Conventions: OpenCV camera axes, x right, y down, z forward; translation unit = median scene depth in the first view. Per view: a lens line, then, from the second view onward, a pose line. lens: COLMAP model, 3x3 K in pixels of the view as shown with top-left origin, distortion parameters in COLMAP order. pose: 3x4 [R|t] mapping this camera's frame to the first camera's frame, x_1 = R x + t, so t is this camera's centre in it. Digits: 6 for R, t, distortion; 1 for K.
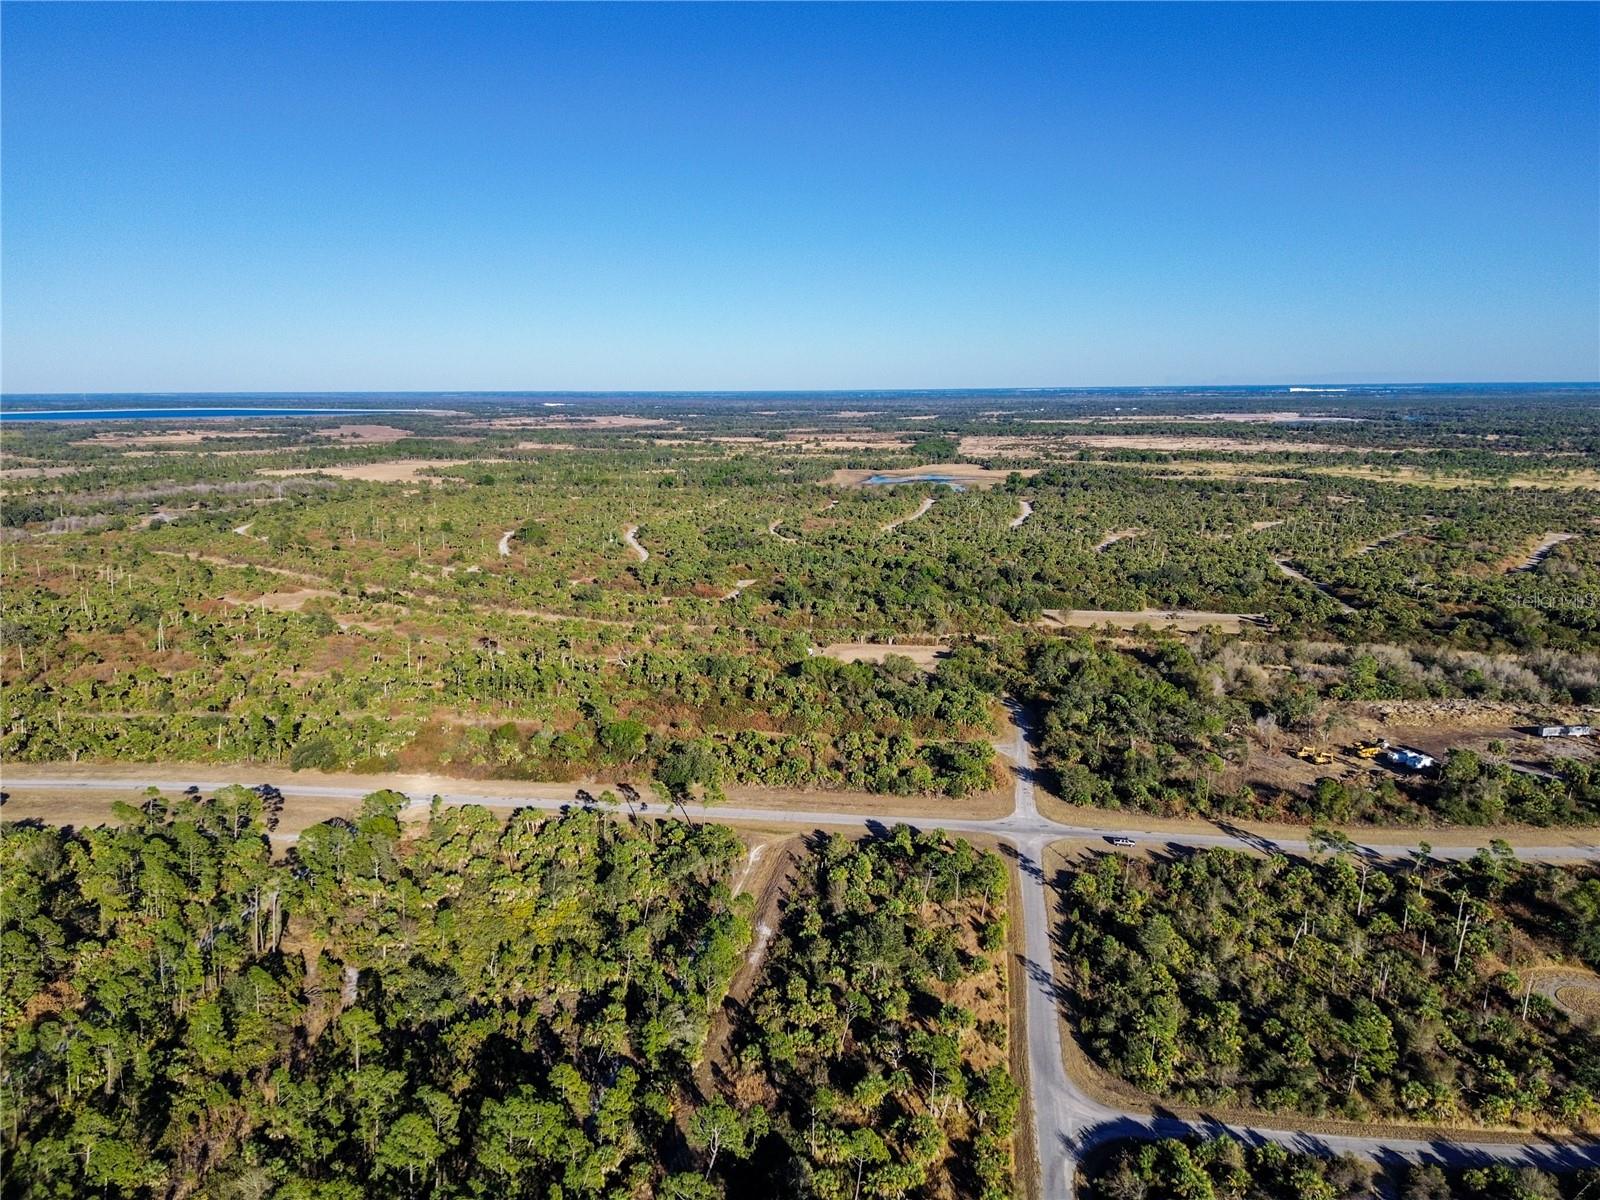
lens RADIAL K [[1128.2, 0, 803.2], [0, 1128.2, 595.9], [0, 0, 1]] dist [0.068222, -0.063995]
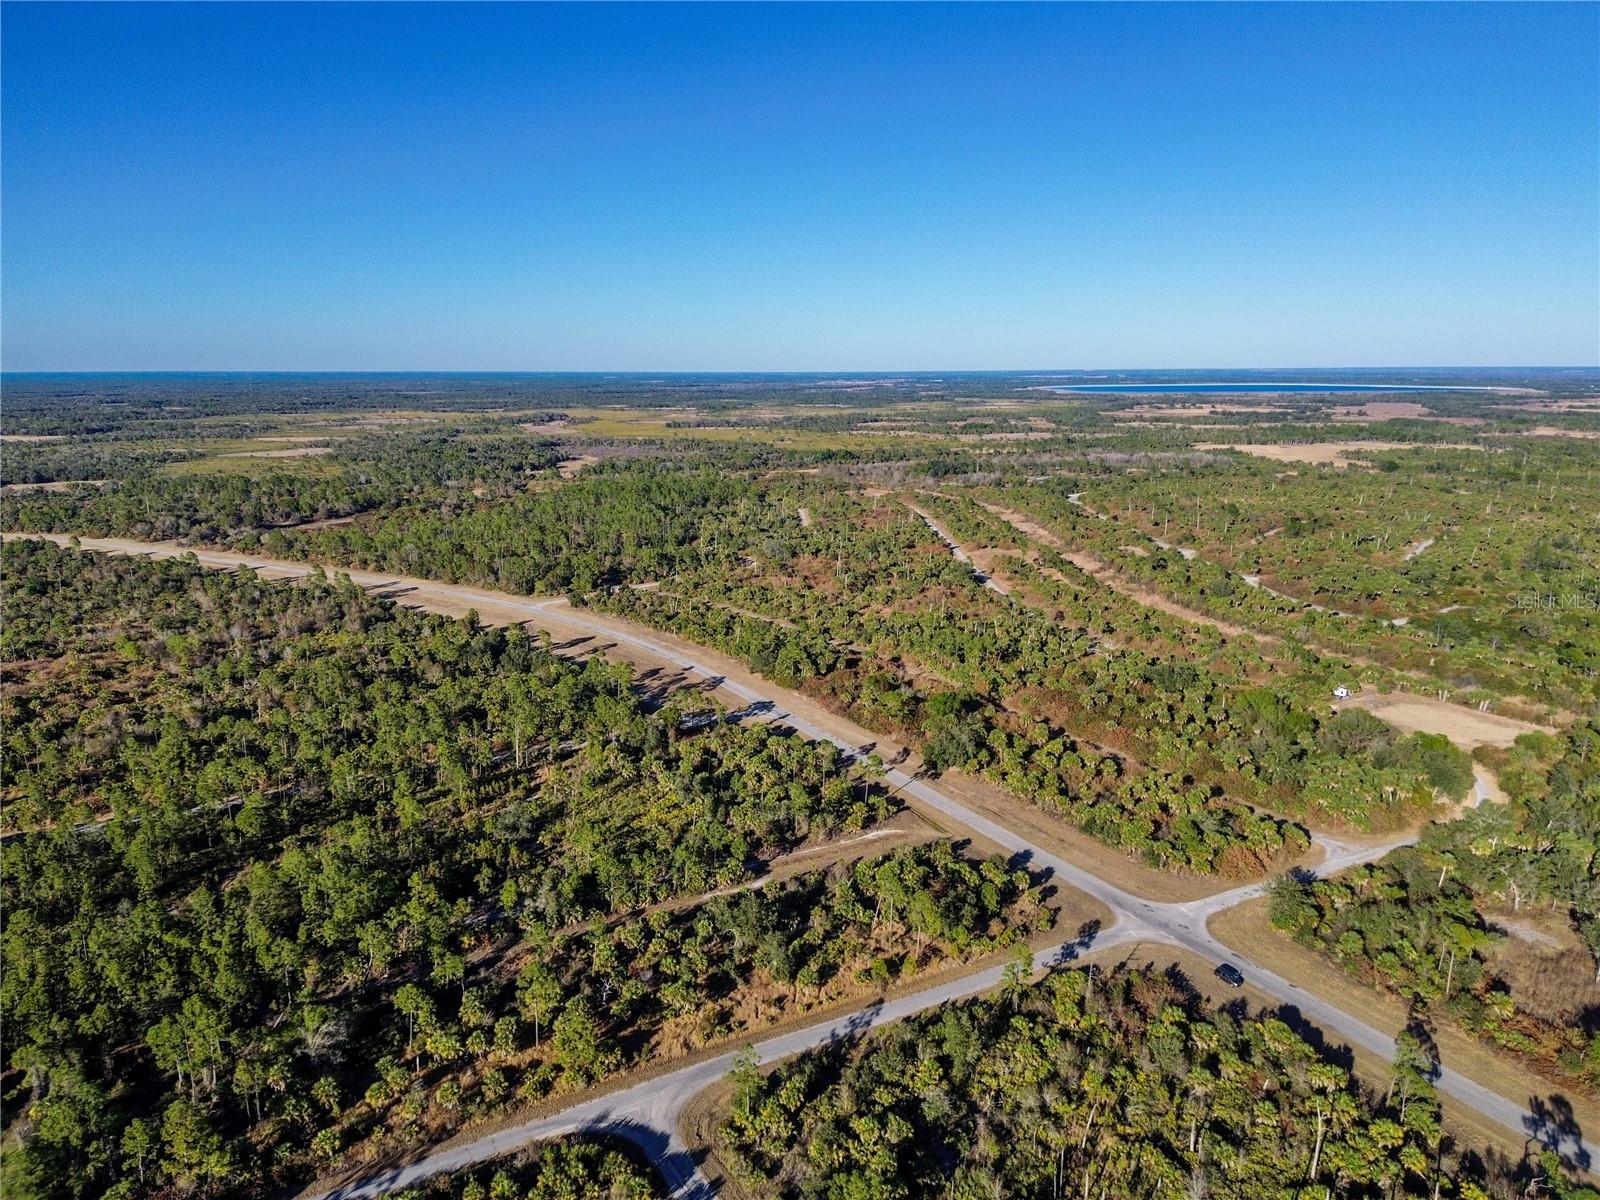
lens RADIAL K [[1128.2, 0, 796.2], [0, 1128.2, 591.7], [0, 0, 1]] dist [0.068222, -0.063995]
pose [[0.621967, 0.156622, -0.767220, 0.634709], [-0.143165, 0.986022, 0.085228, -0.059821], [0.769844, 0.056830, 0.635696, 0.275868]]
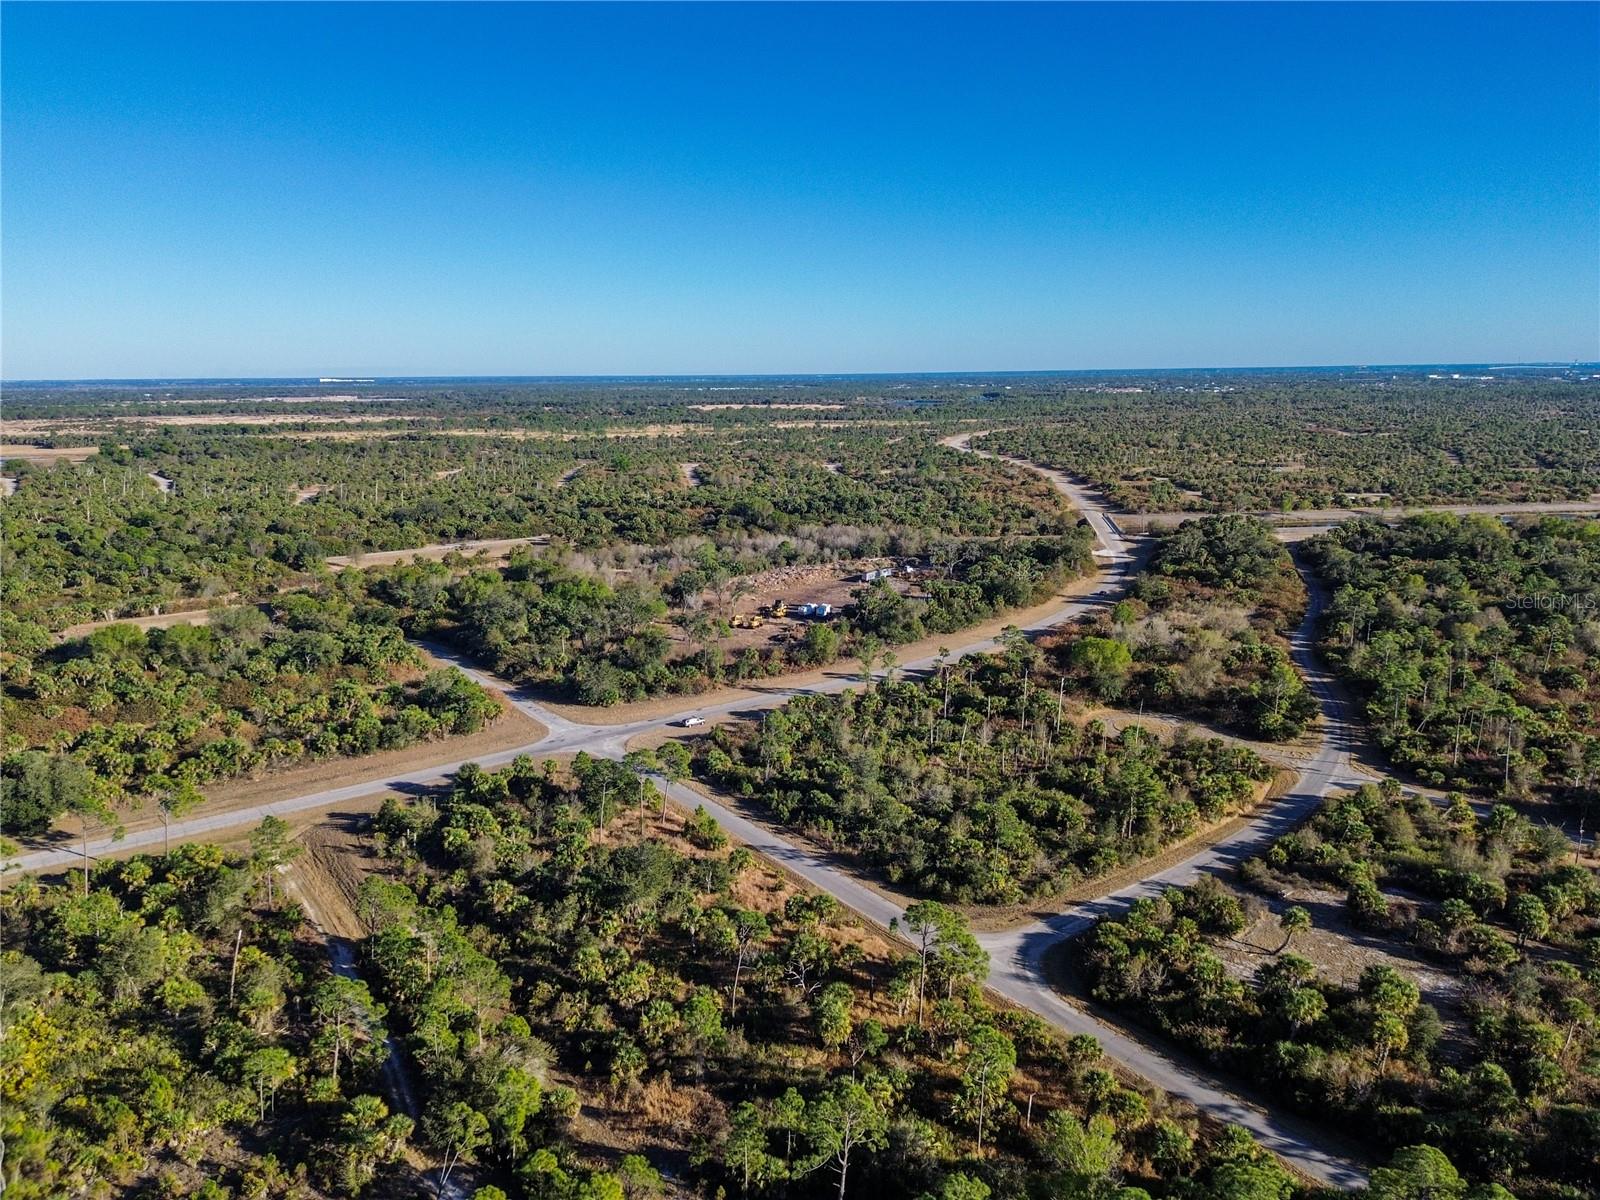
lens RADIAL K [[1128.2, 0, 795.7], [0, 1128.2, 604.3], [0, 0, 1]] dist [0.068222, -0.063995]
pose [[0.699098, -0.145797, 0.700004, -0.263414], [0.138464, 0.988064, 0.067509, 0.074755], [-0.701491, 0.049730, 0.710941, 0.303010]]
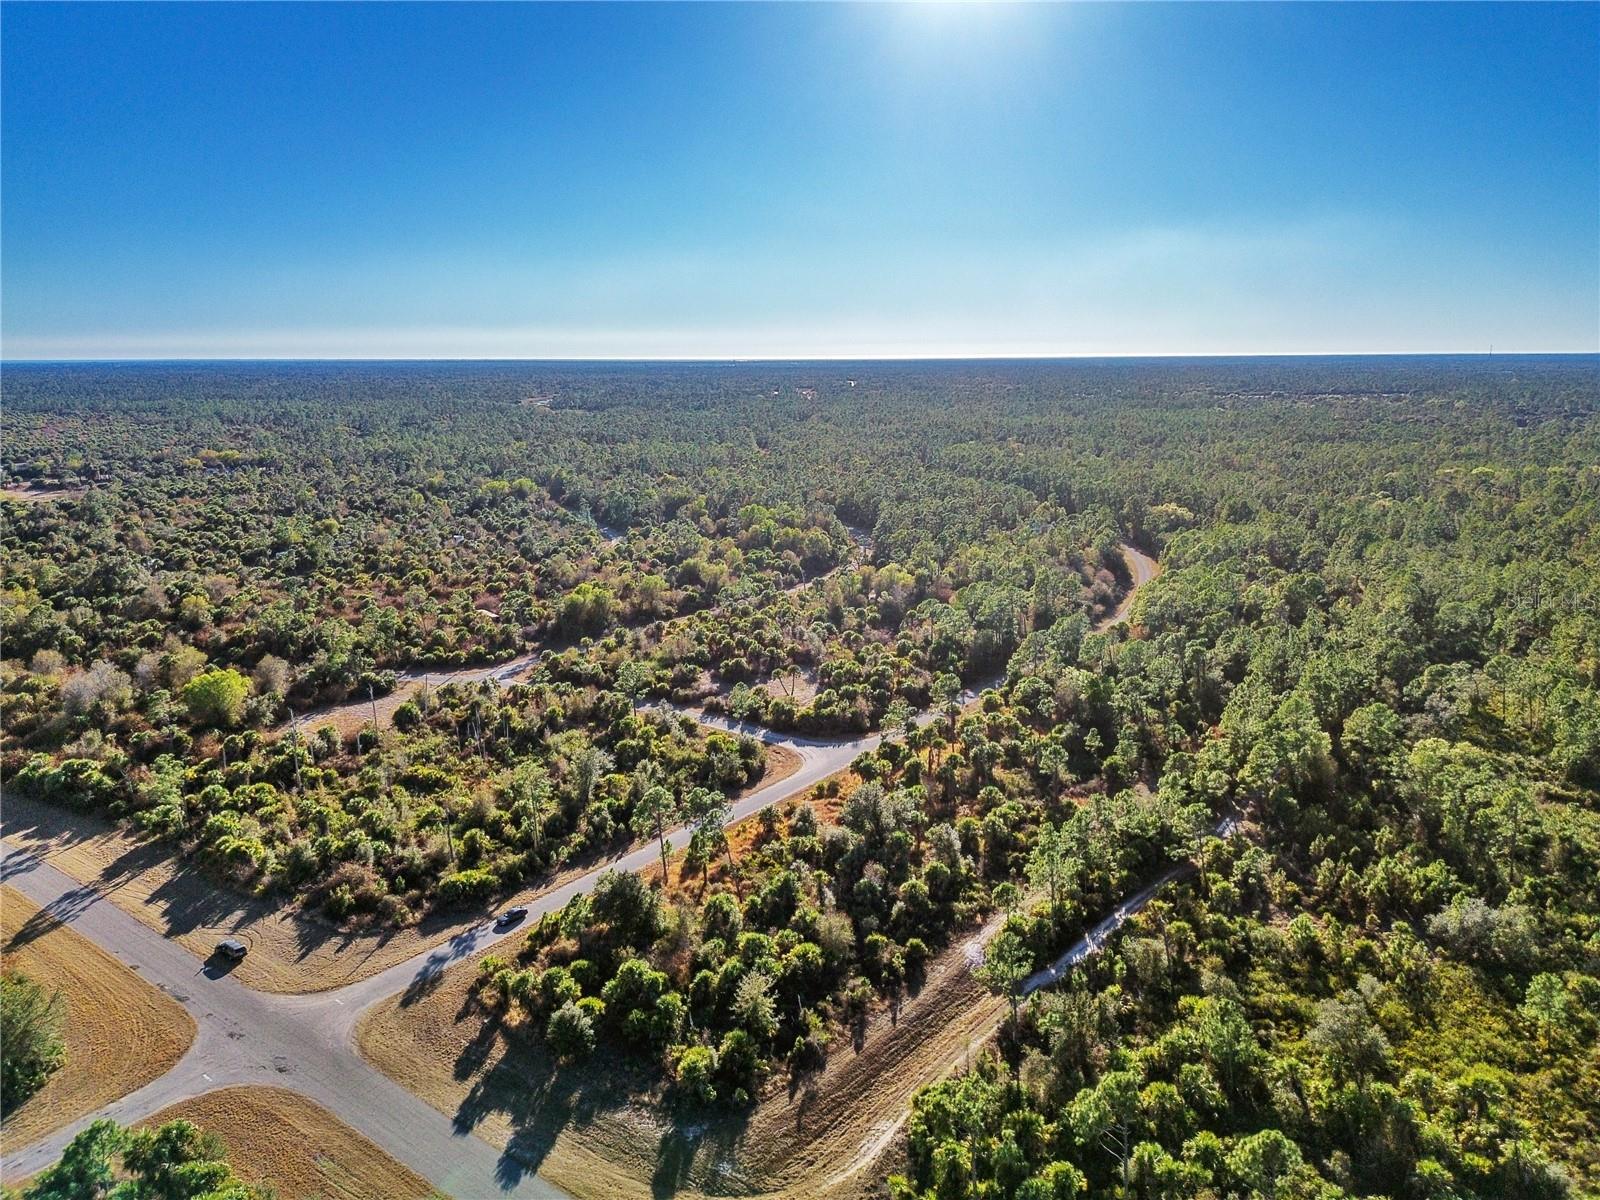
lens RADIAL K [[1128.2, 0, 800.5], [0, 1128.2, 606.9], [0, 0, 1]] dist [0.068222, -0.063995]
pose [[-0.883873, -0.090565, 0.458876, -0.183430], [0.097178, 0.924109, 0.369566, -0.103049], [-0.457521, 0.371242, -0.807994, 1.232834]]
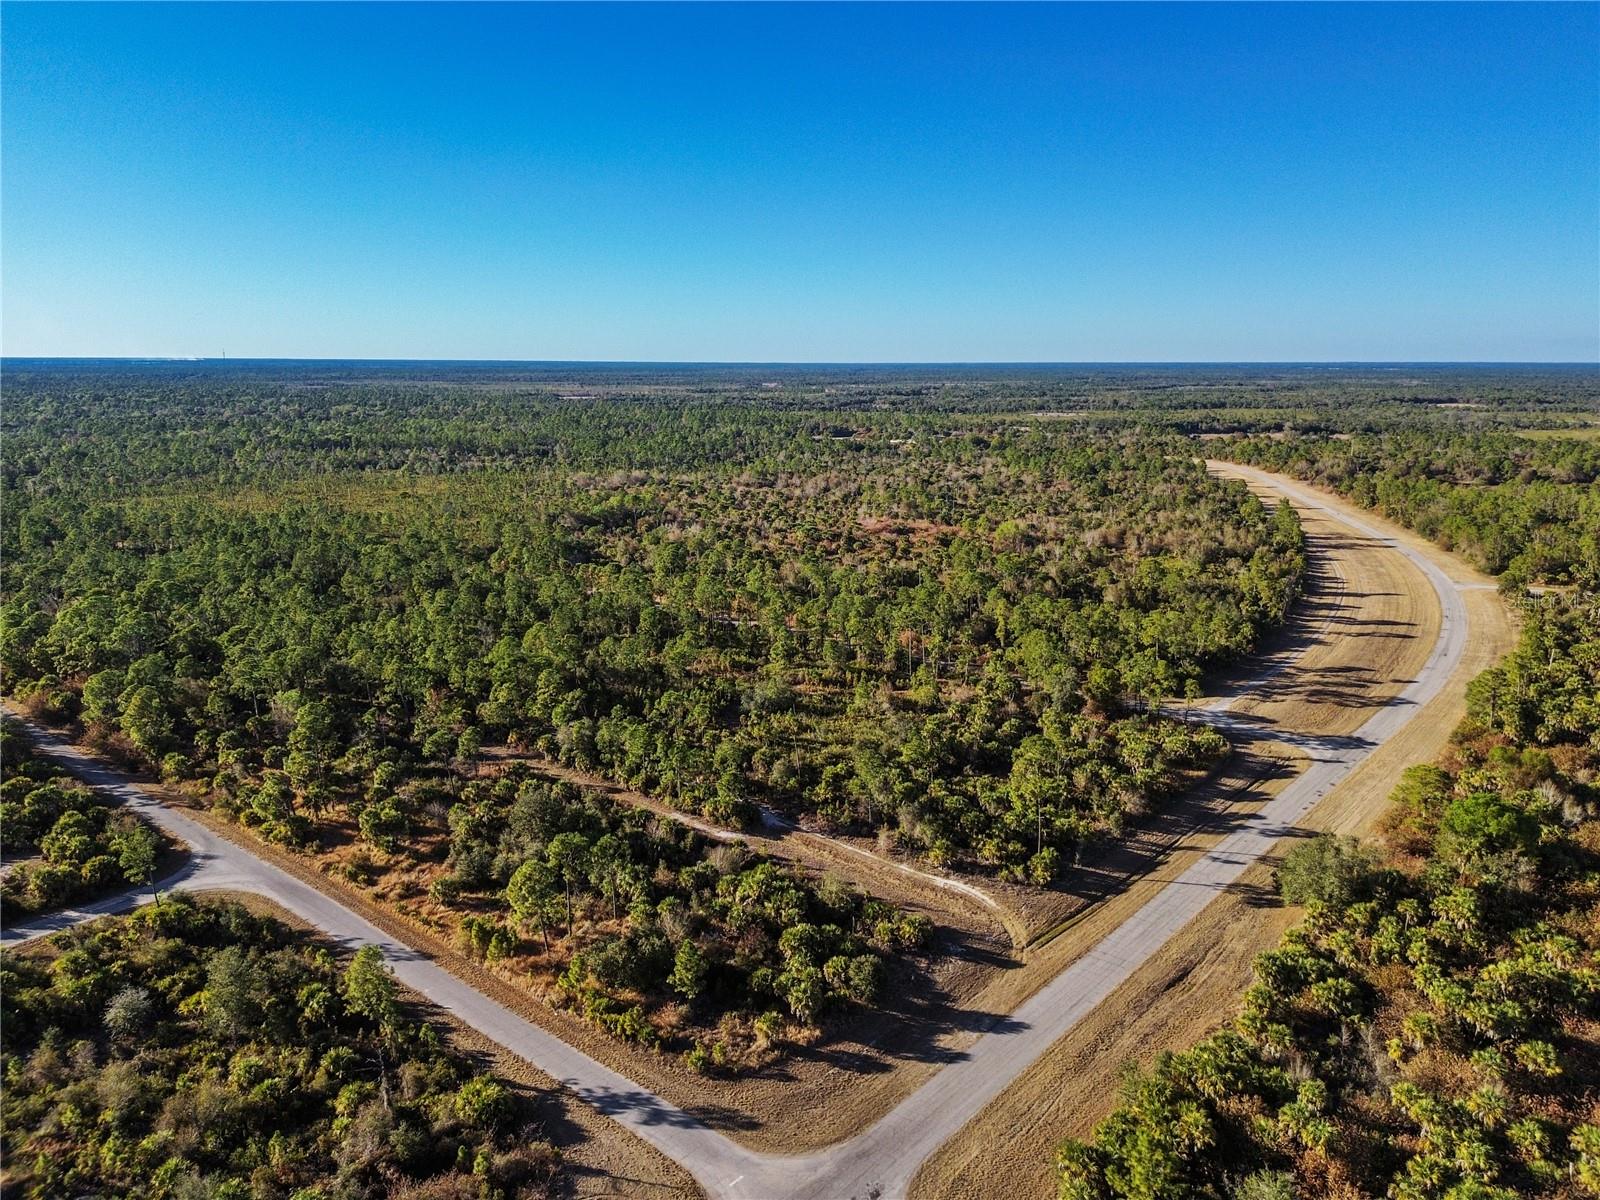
lens RADIAL K [[1128.2, 0, 796.8], [0, 1128.2, 615.0], [0, 0, 1]] dist [0.068222, -0.063995]
pose [[-0.521239, 0.193412, -0.831205, 0.471454], [-0.156036, 0.935963, 0.315637, -0.088013], [0.839025, 0.294220, -0.457681, 1.127302]]
